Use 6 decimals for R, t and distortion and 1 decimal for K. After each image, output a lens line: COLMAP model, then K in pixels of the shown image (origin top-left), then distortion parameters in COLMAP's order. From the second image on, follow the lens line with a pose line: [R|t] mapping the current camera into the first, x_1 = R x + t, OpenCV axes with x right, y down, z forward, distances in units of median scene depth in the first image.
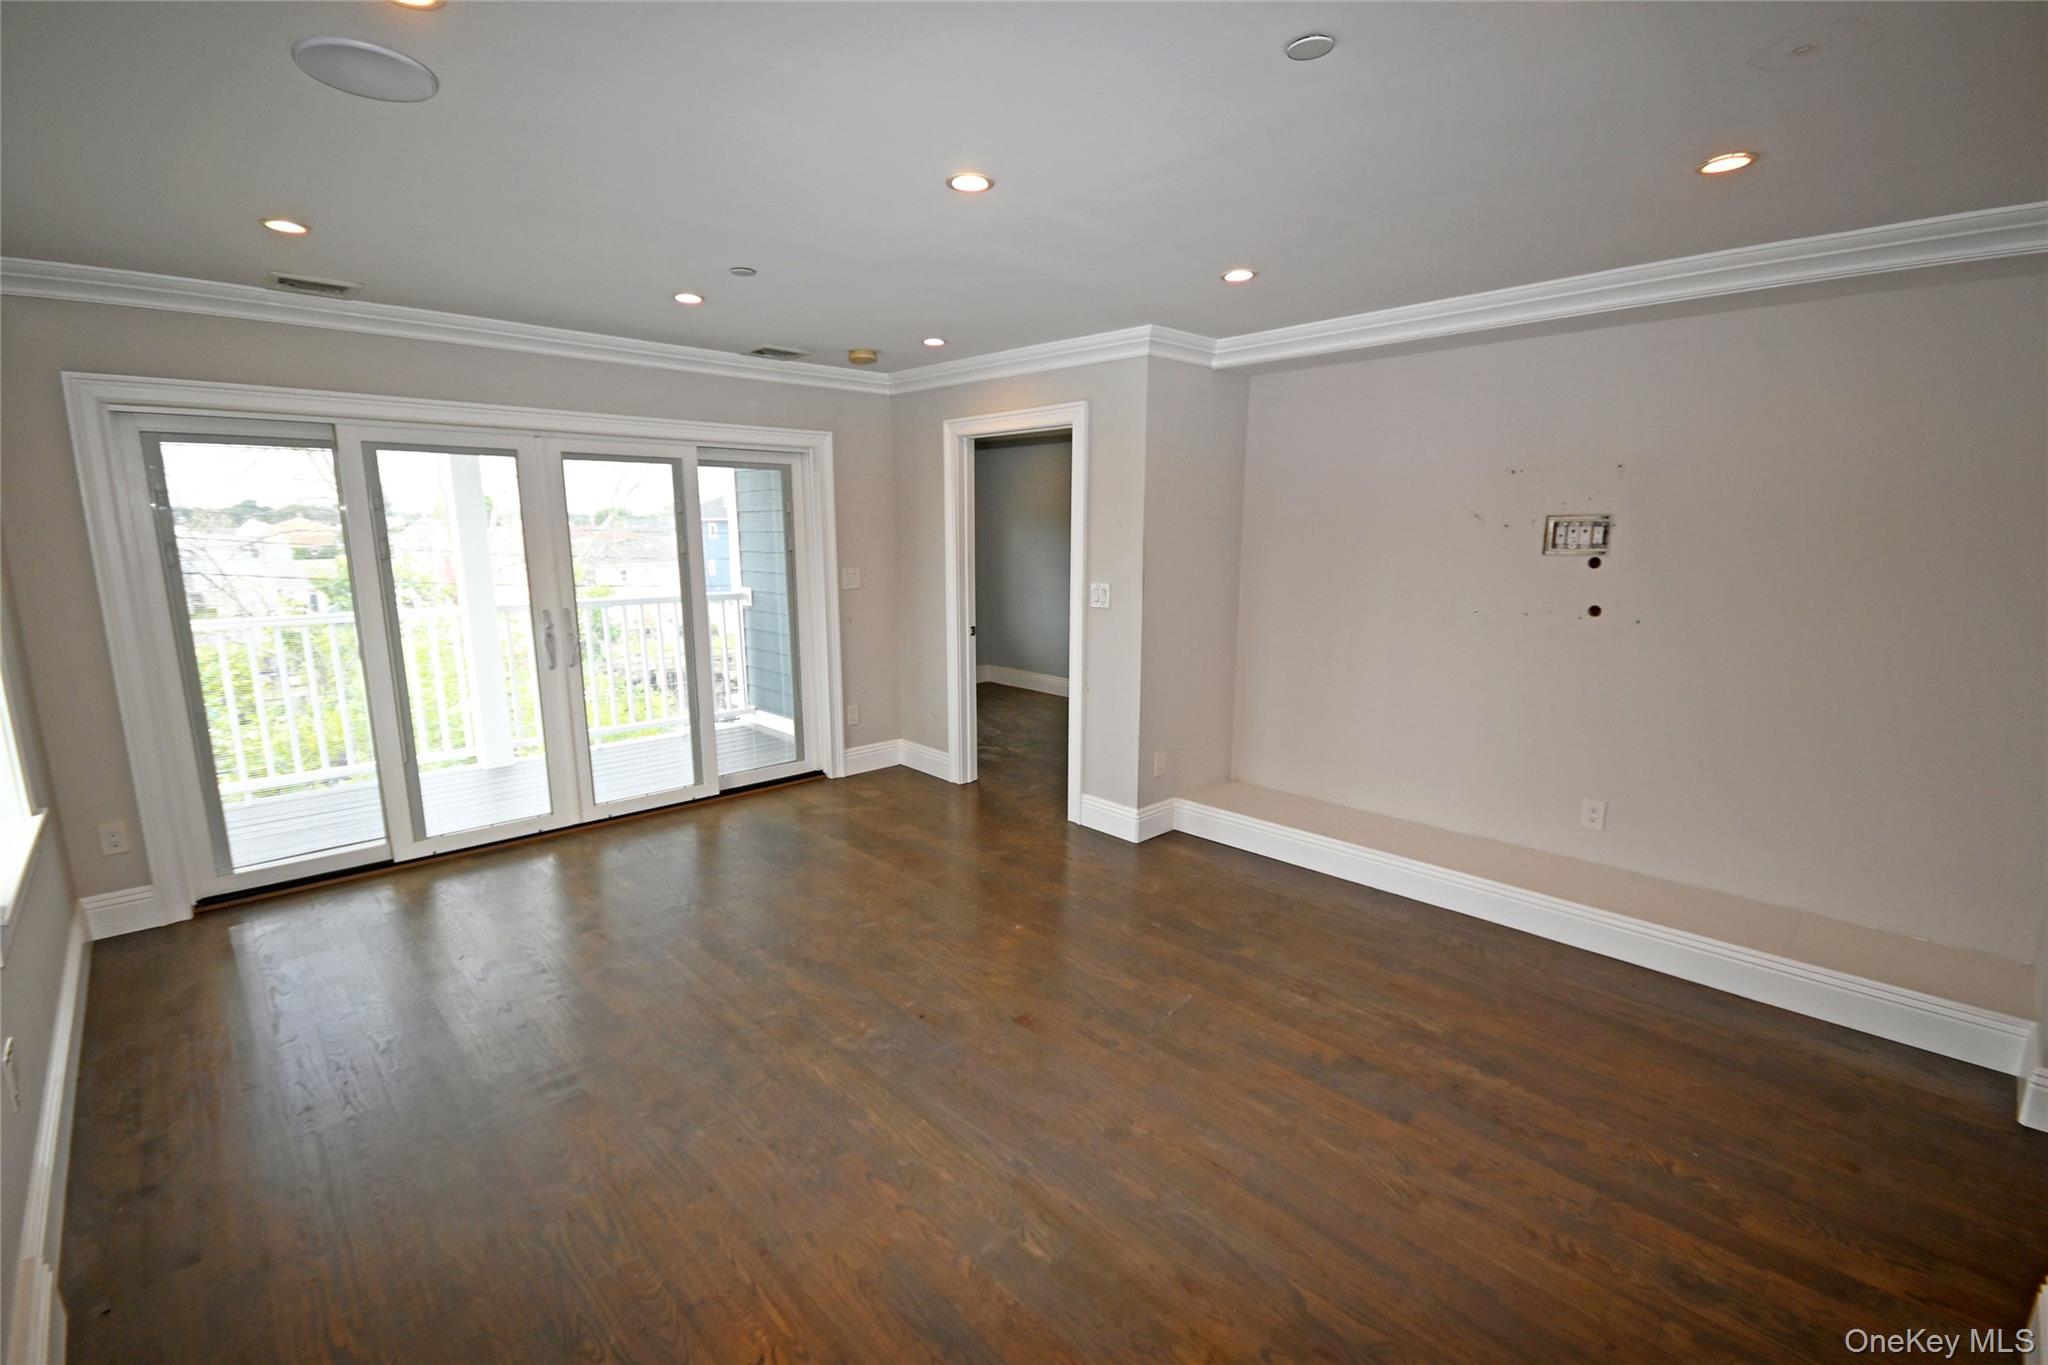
lens RADIAL K [[903.9, 0, 1020.3], [0, 903.9, 688.6], [0, 0, 1]] dist [-0.003761, -0.000111]
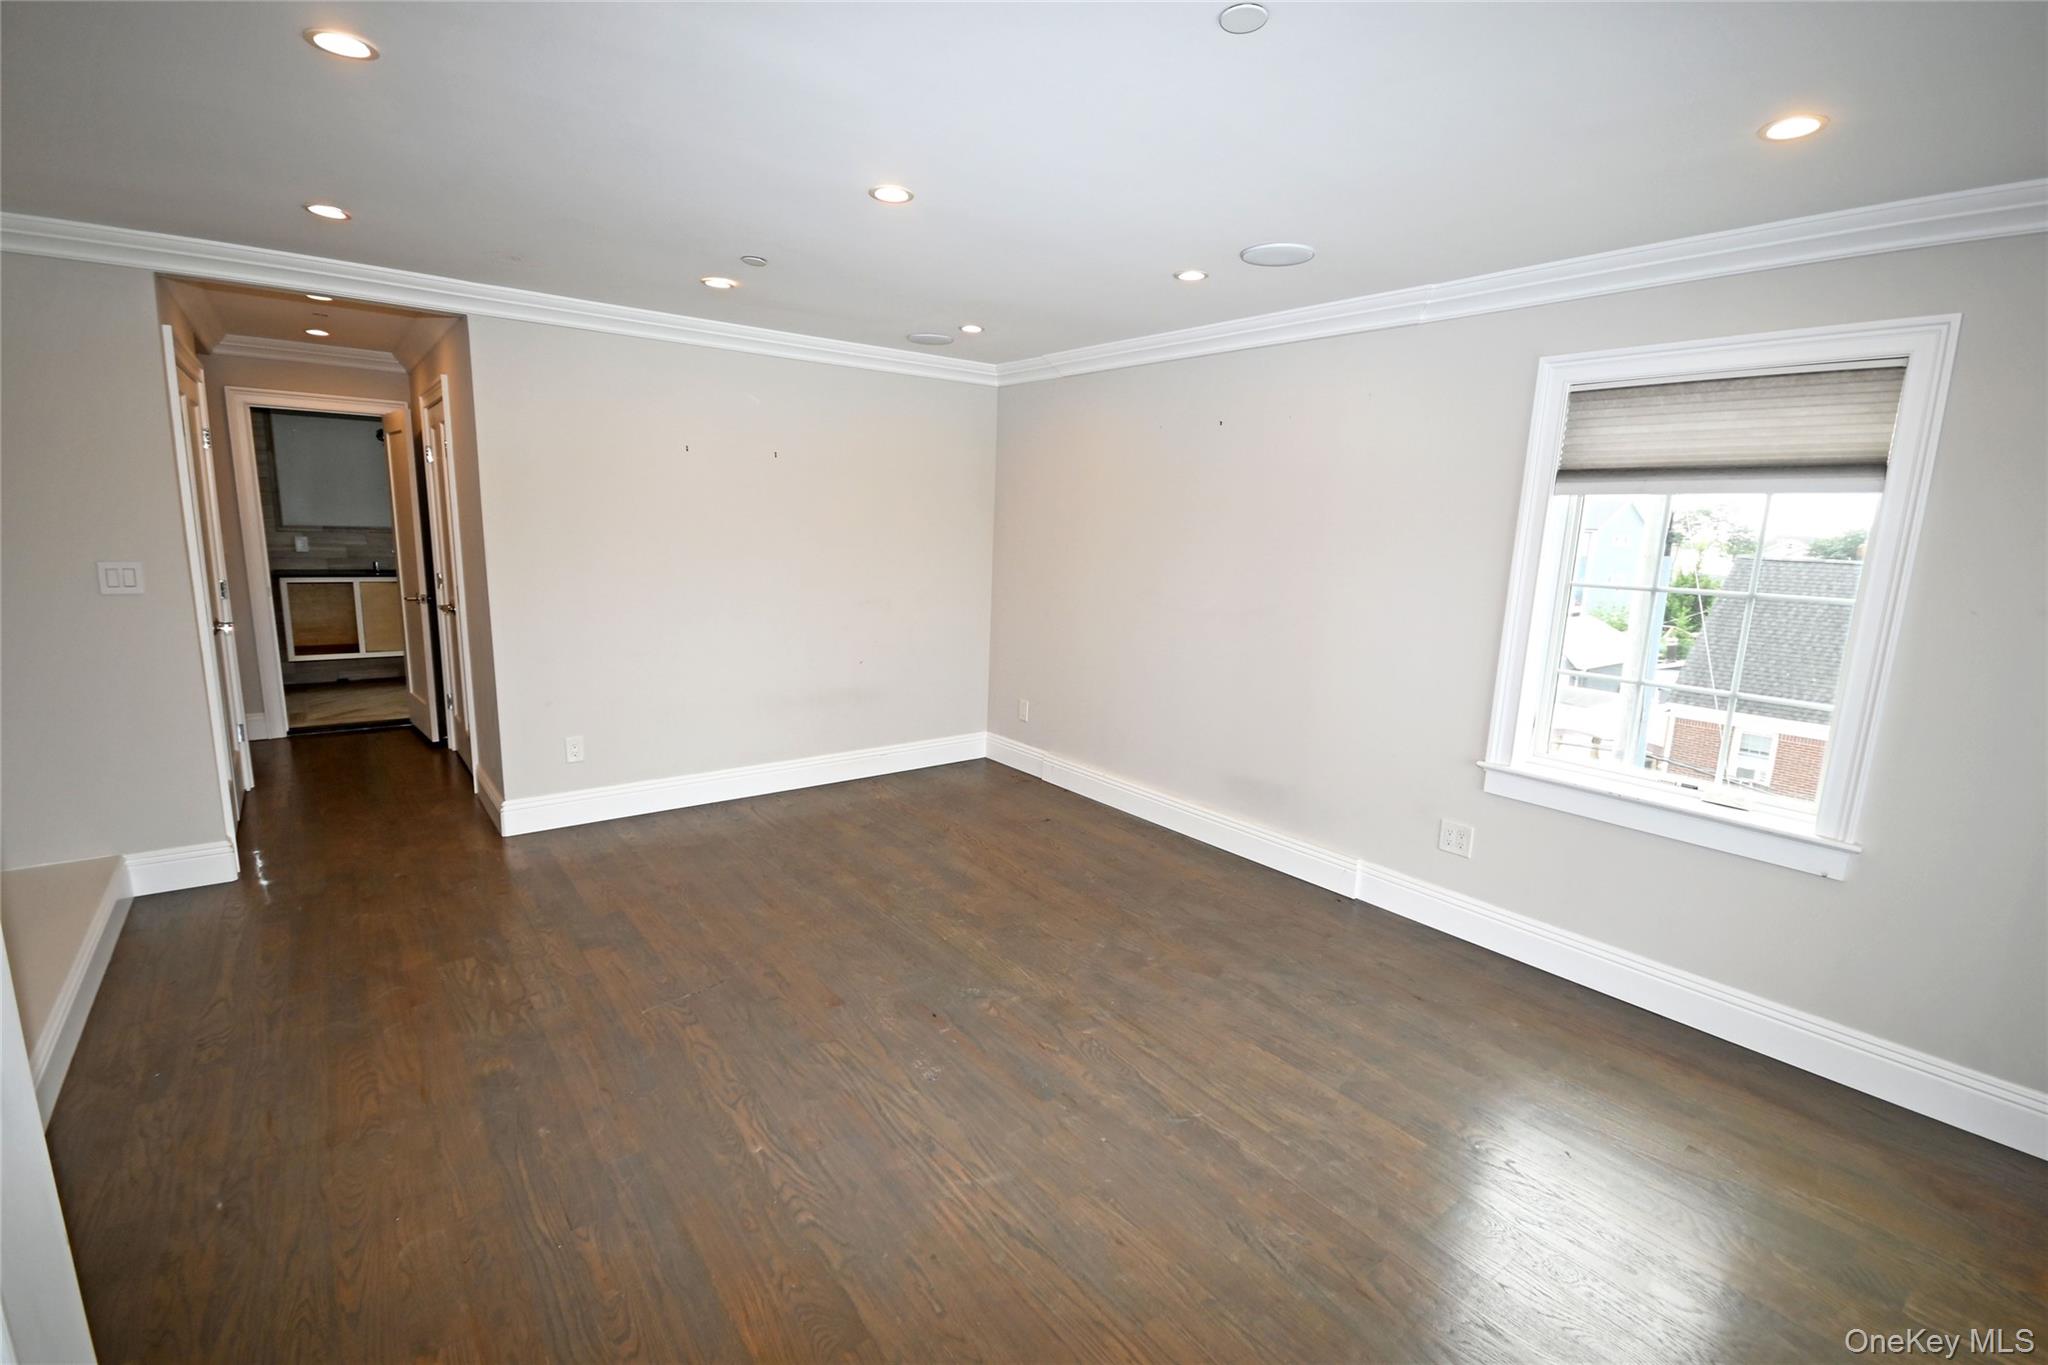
lens RADIAL K [[900.7, 0, 1023.4], [0, 900.7, 695.3], [0, 0, 1]] dist [0.002825, -0.000109]
pose [[-0.994607, -0.054090, 0.088489, -0.259821], [-0.018224, 0.931099, 0.364311, -0.302368], [-0.102097, 0.360734, -0.927064, 1.683292]]
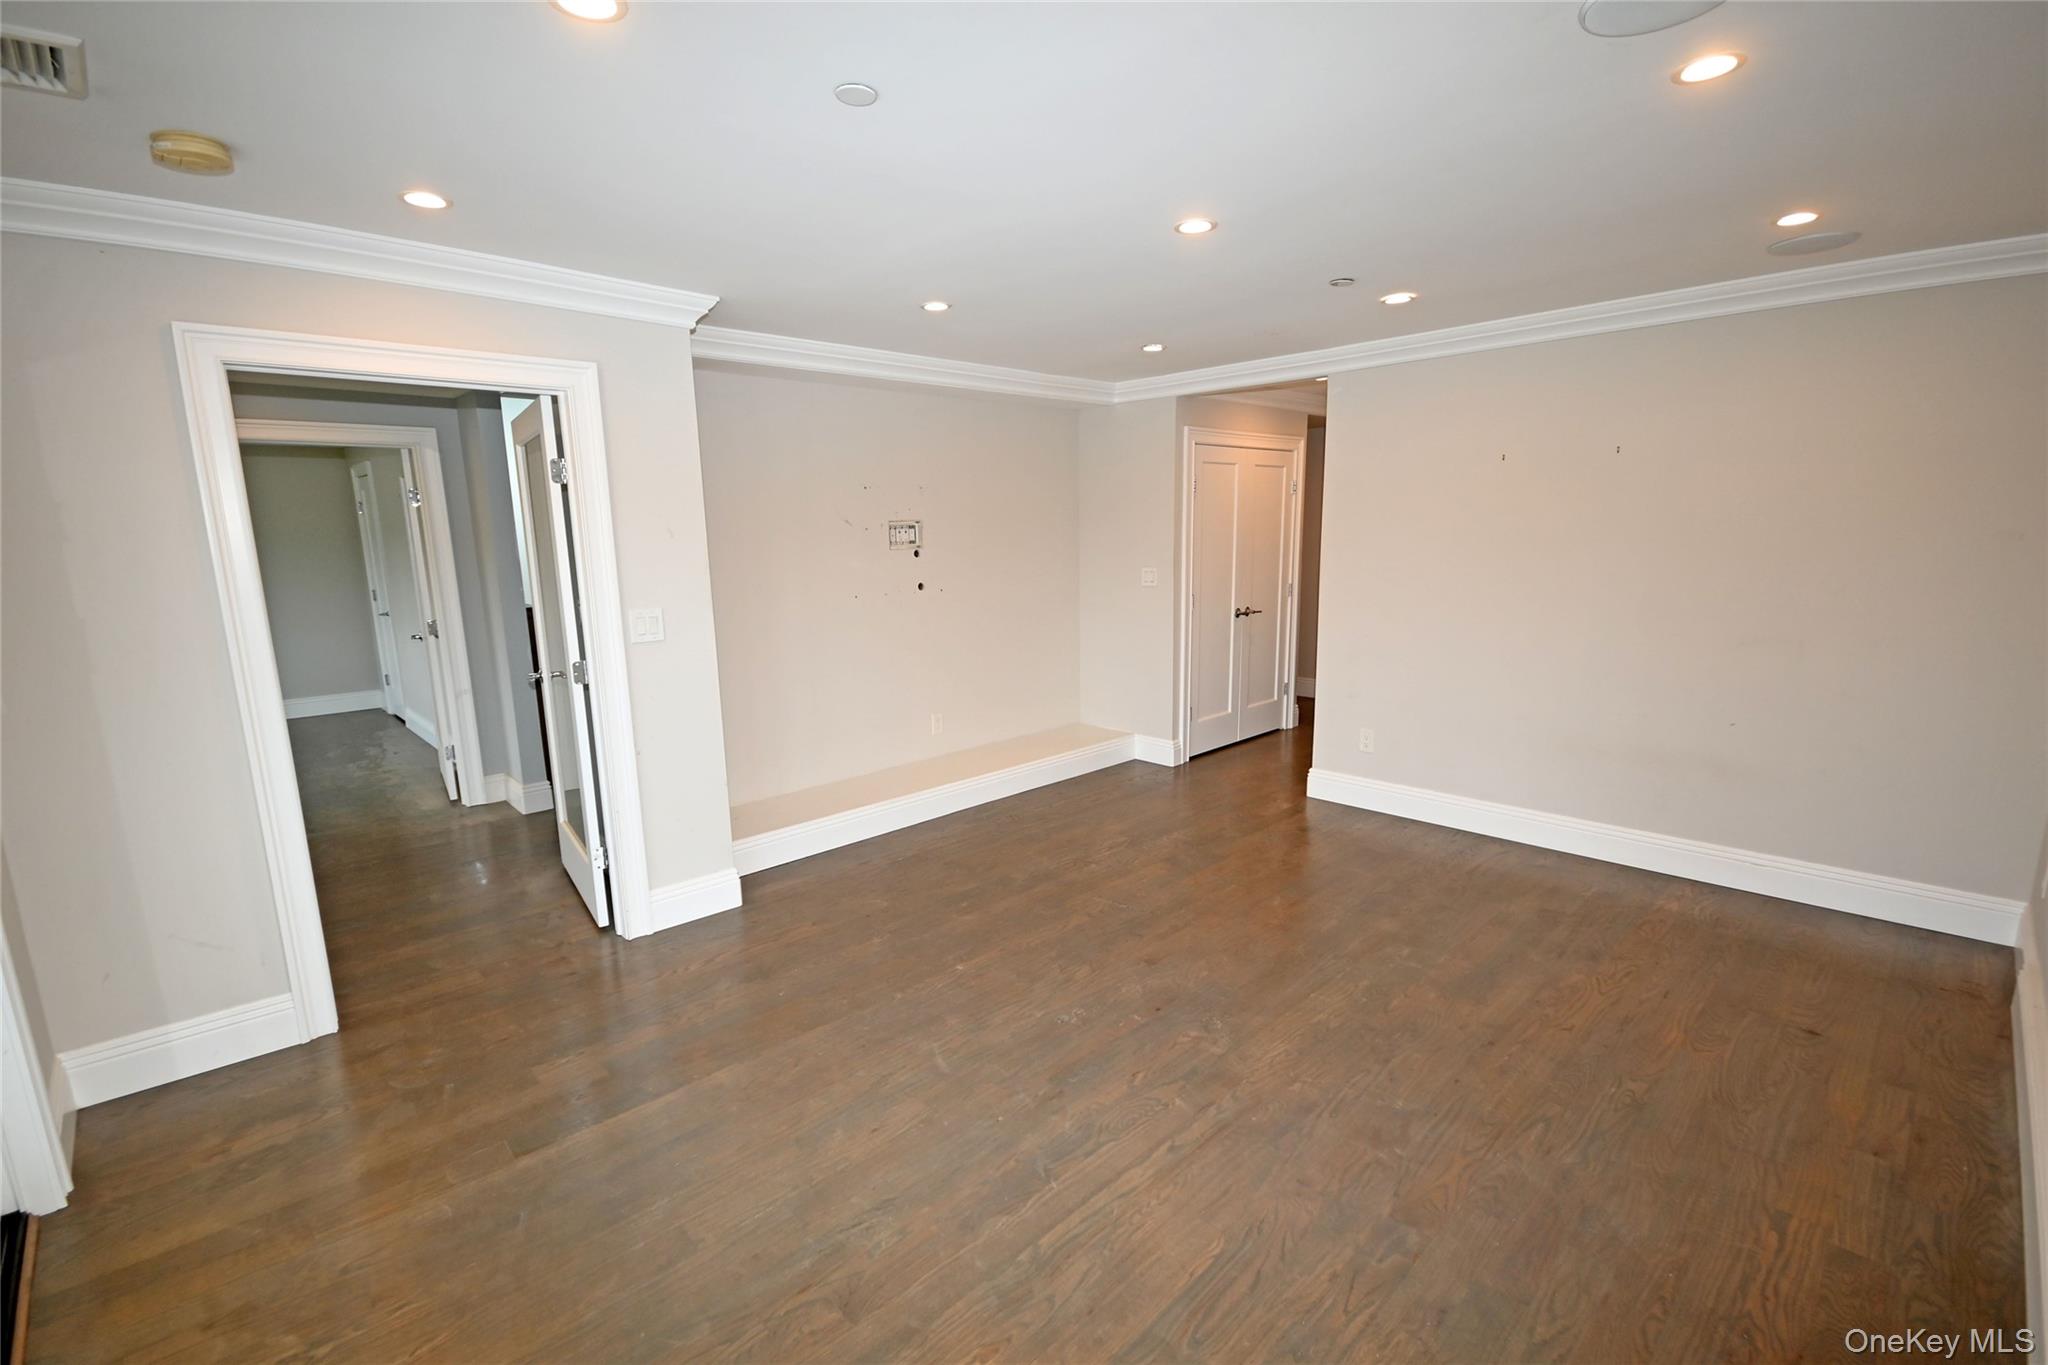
lens RADIAL K [[903.9, 0, 1020.3], [0, 903.9, 688.6], [0, 0, 1]] dist [-0.003761, -0.000111]
pose [[-0.004217, -0.176825, 0.984233, -0.988319], [0.197272, 0.964753, 0.174171, -0.179266], [-0.980340, 0.194896, 0.030814, 0.998174]]
